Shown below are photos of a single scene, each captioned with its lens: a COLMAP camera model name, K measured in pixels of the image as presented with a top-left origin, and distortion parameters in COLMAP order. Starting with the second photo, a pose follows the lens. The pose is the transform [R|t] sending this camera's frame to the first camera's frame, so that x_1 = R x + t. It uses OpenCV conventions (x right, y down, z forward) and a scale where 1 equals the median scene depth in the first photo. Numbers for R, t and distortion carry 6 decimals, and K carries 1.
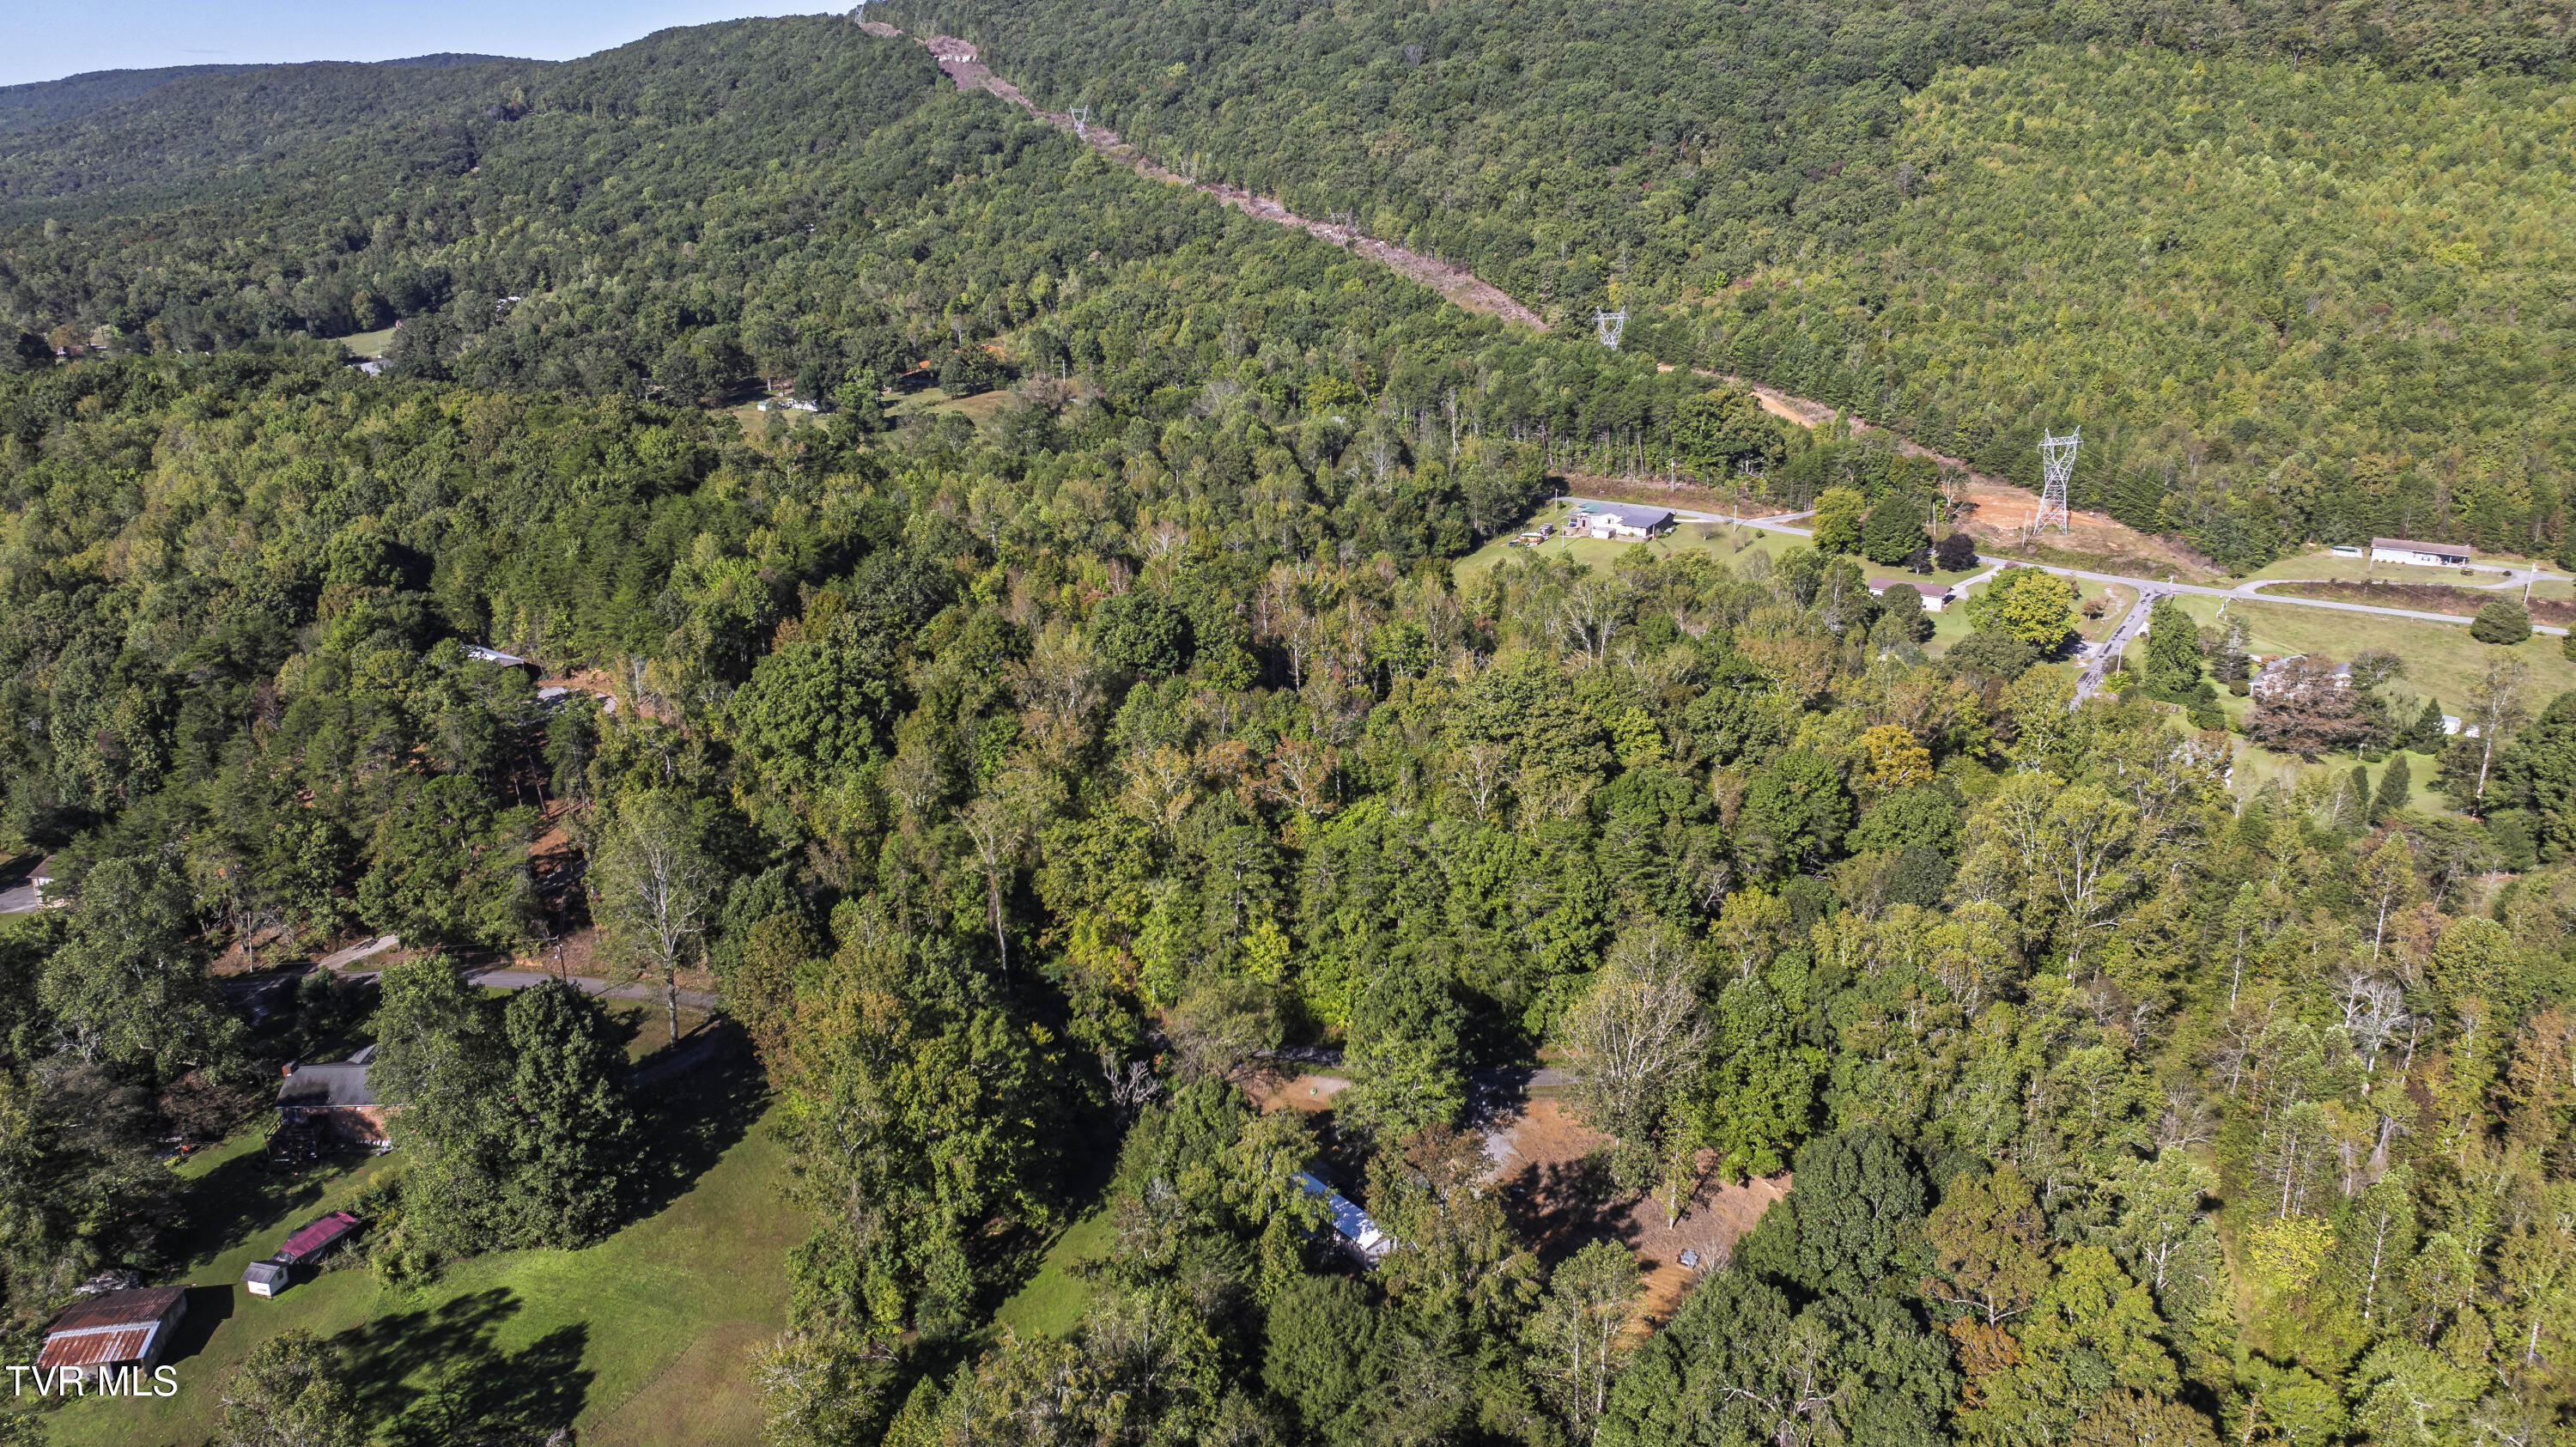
lens RADIAL K [[1812.4, 0, 1300.3], [0, 1812.4, 709.7], [0, 0, 1]] dist [-0.018200, -0.002557]
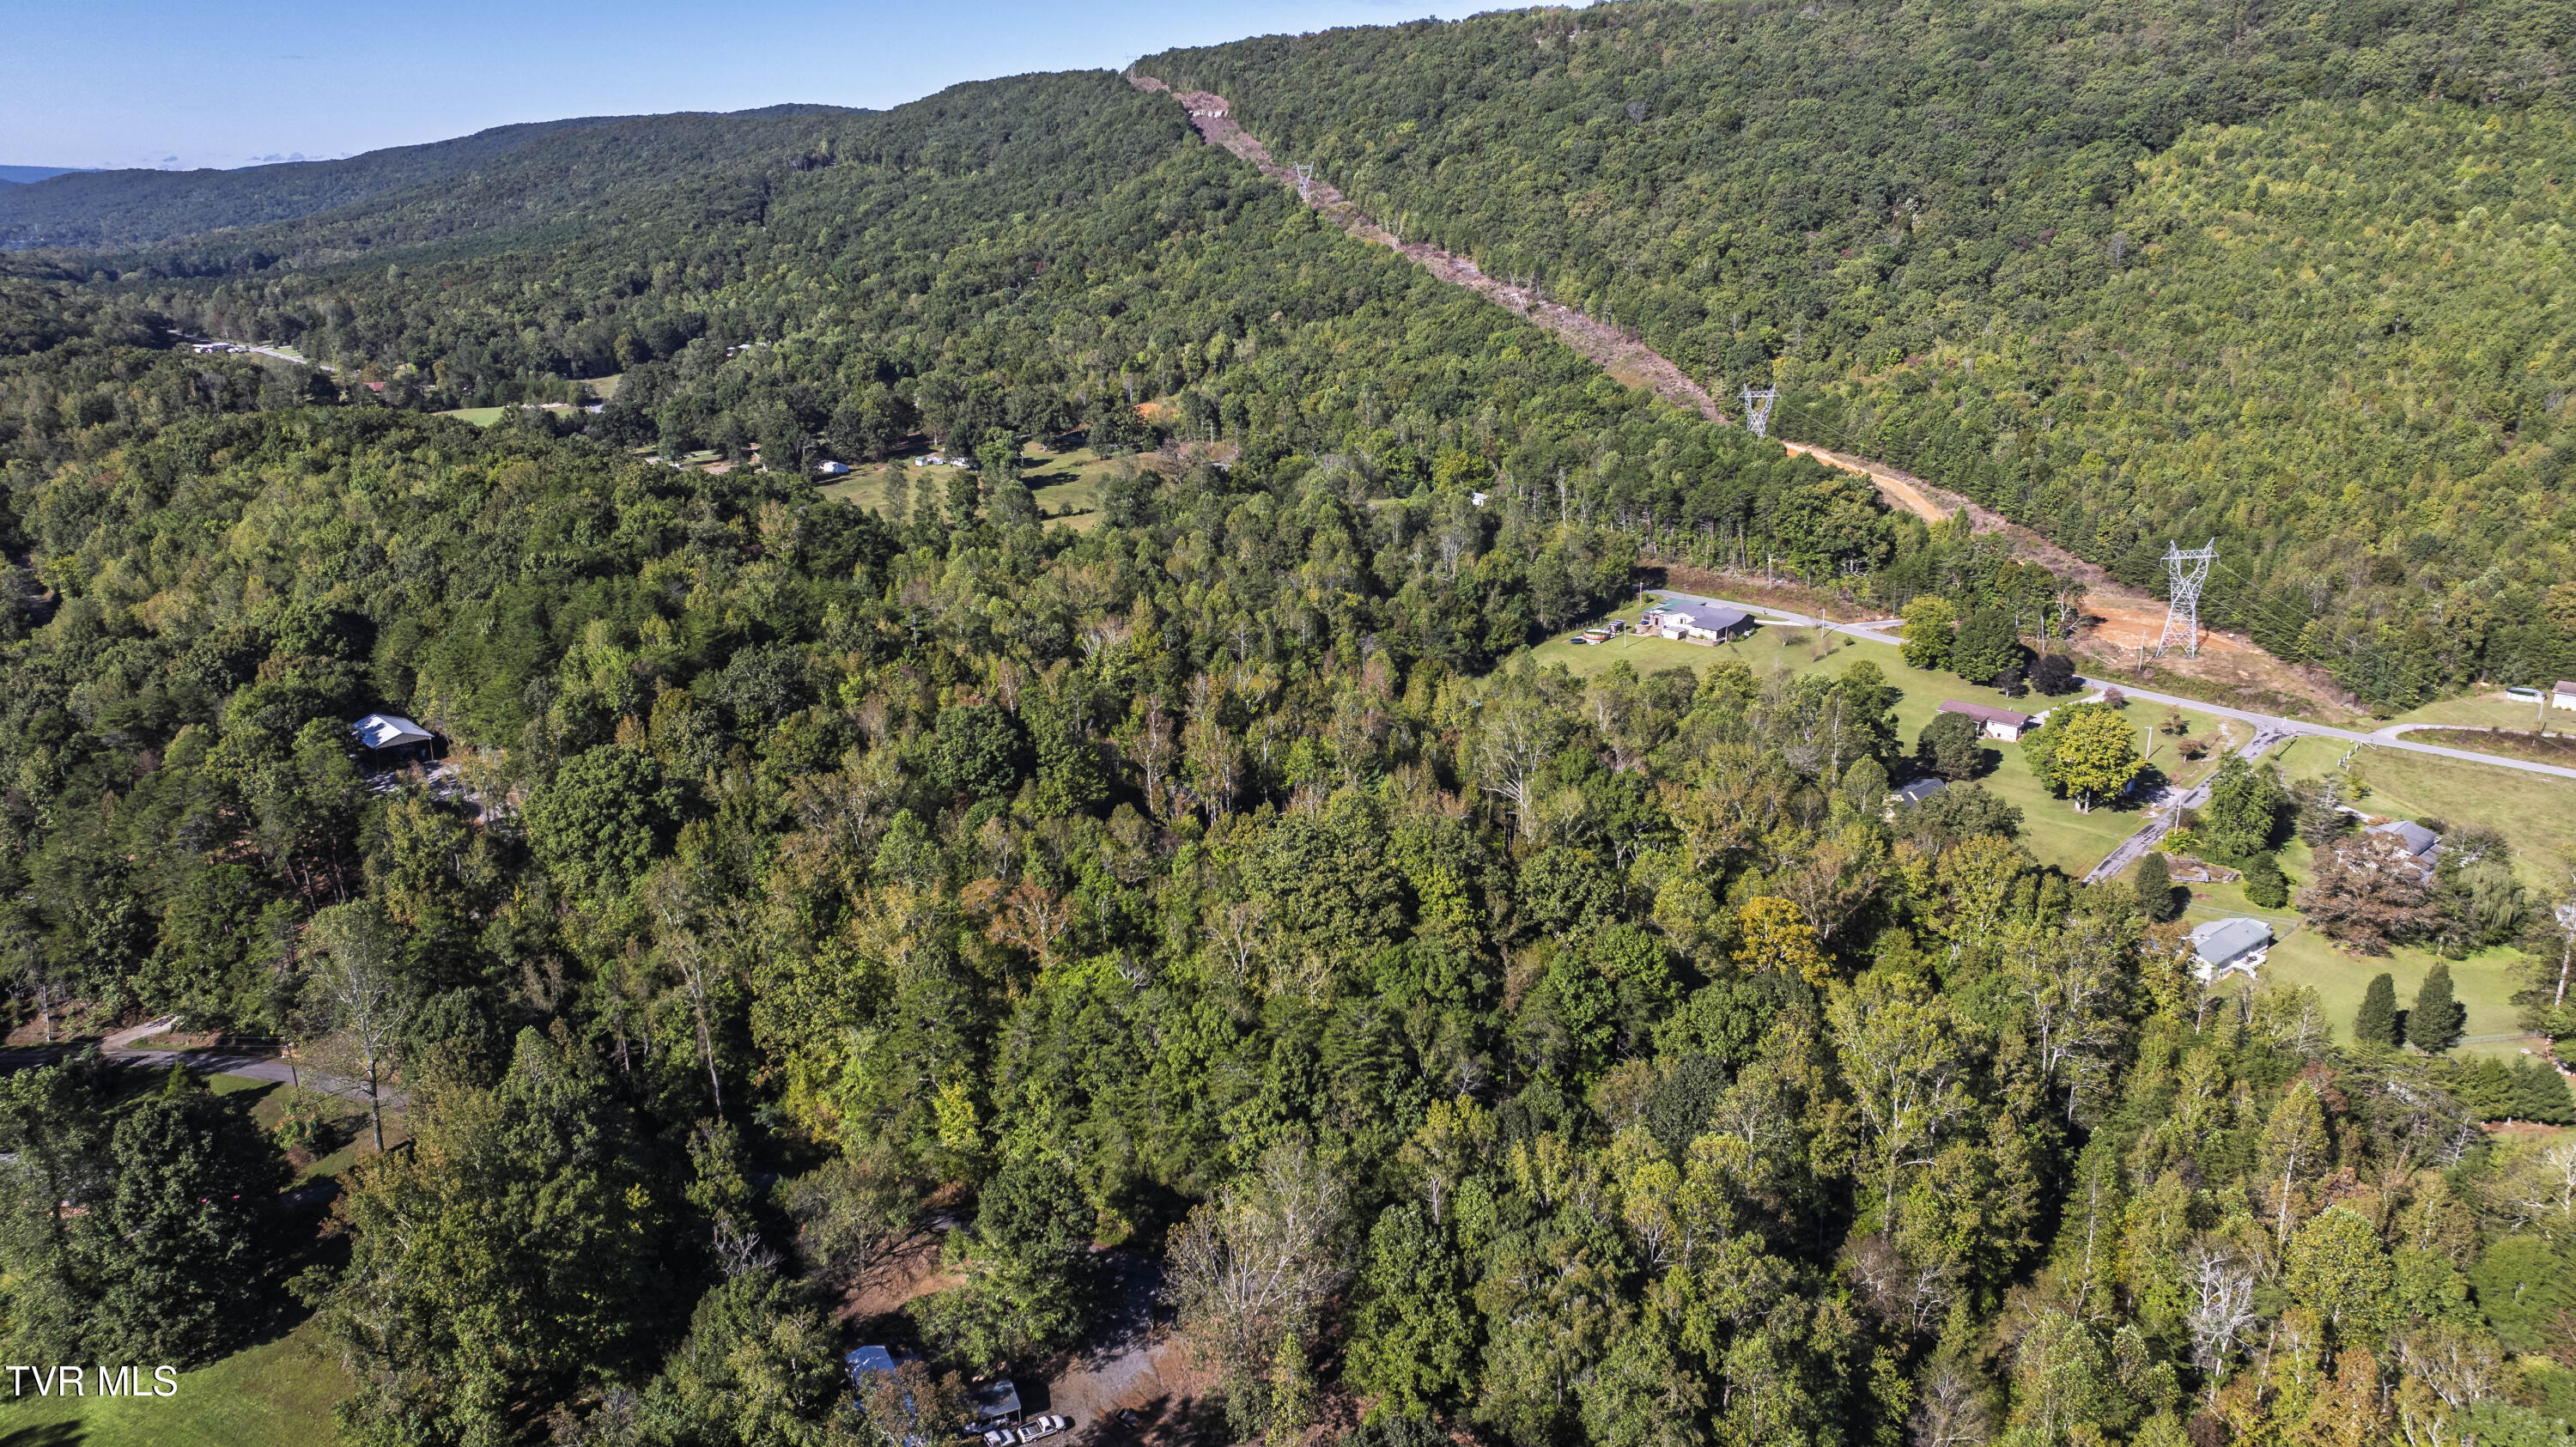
lens RADIAL K [[1812.4, 0, 1300.3], [0, 1812.4, 709.7], [0, 0, 1]] dist [-0.018200, -0.002557]
pose [[0.984695, 0.050720, -0.166744, 0.145903], [-0.054464, 0.998354, -0.017956, -0.033145], [0.165559, 0.026763, 0.985837, 0.049041]]
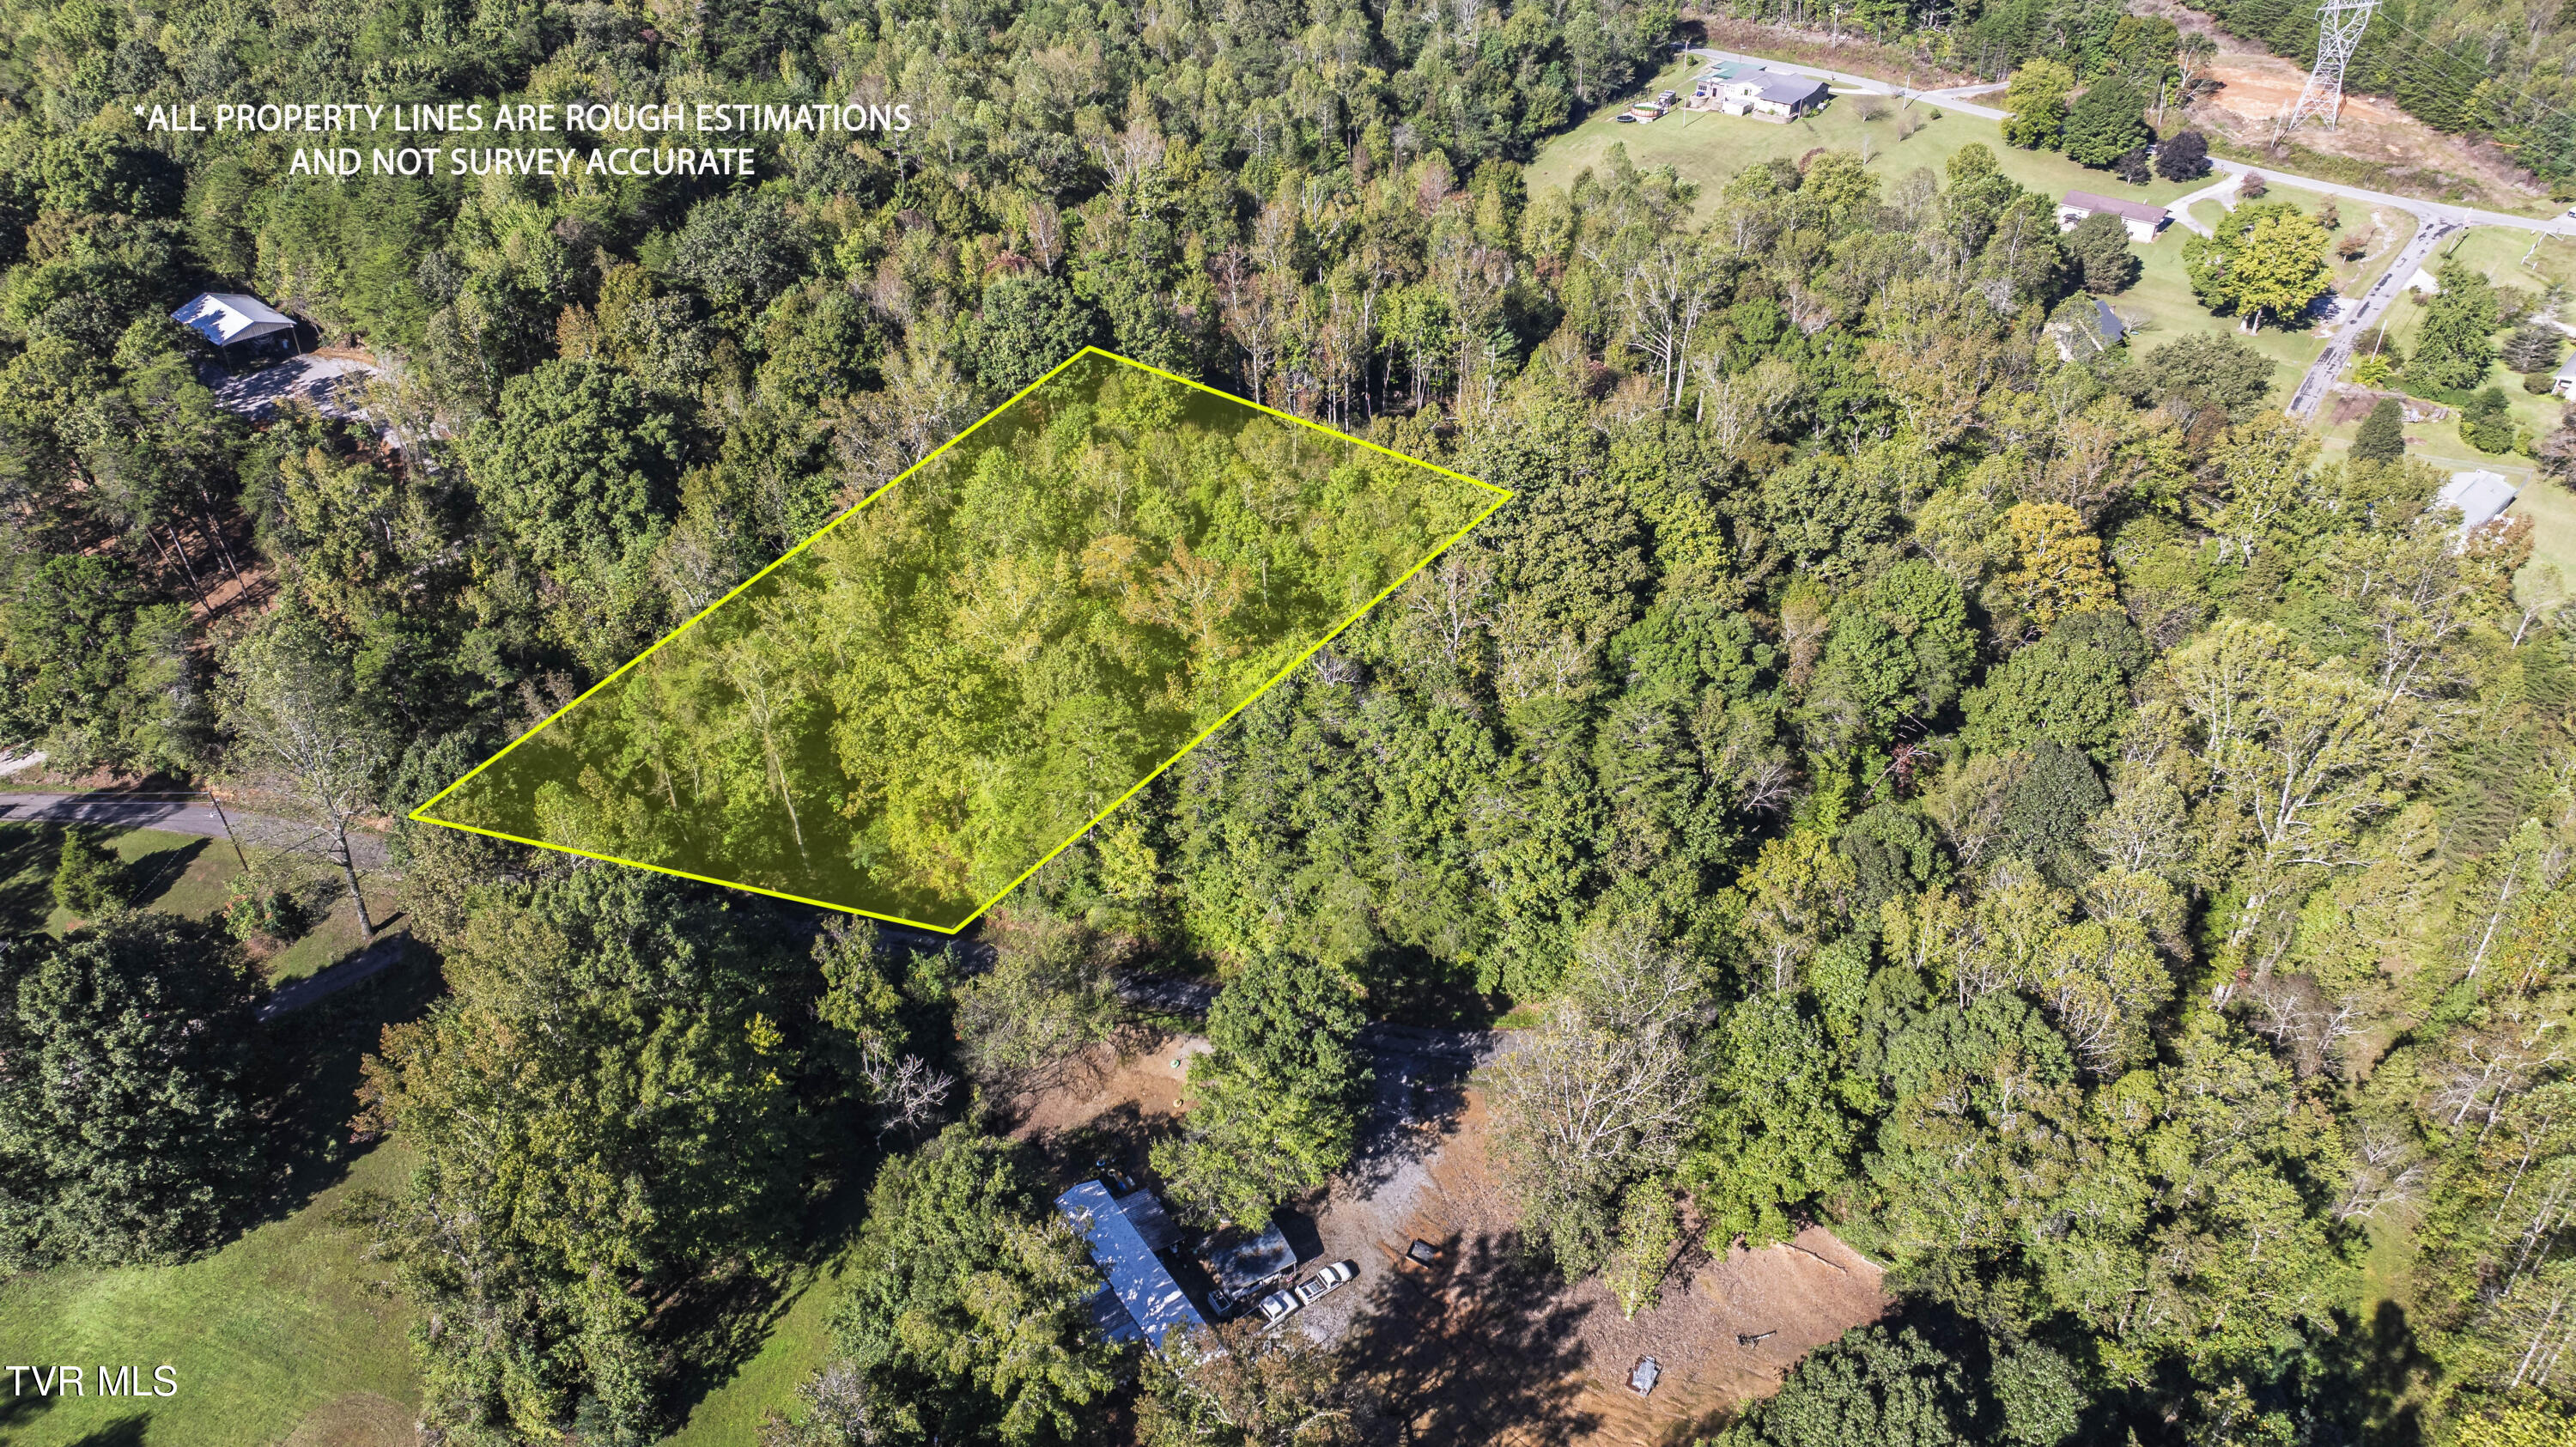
lens RADIAL K [[1817.0, 0, 1301.8], [0, 1817.0, 708.9], [0, 0, 1]] dist [-0.033424, 0.030164]
pose [[0.996241, 0.051854, -0.069387, 0.047984], [-0.030476, 0.959637, 0.279585, -0.064724], [0.081084, -0.276419, 0.957610, 0.153458]]
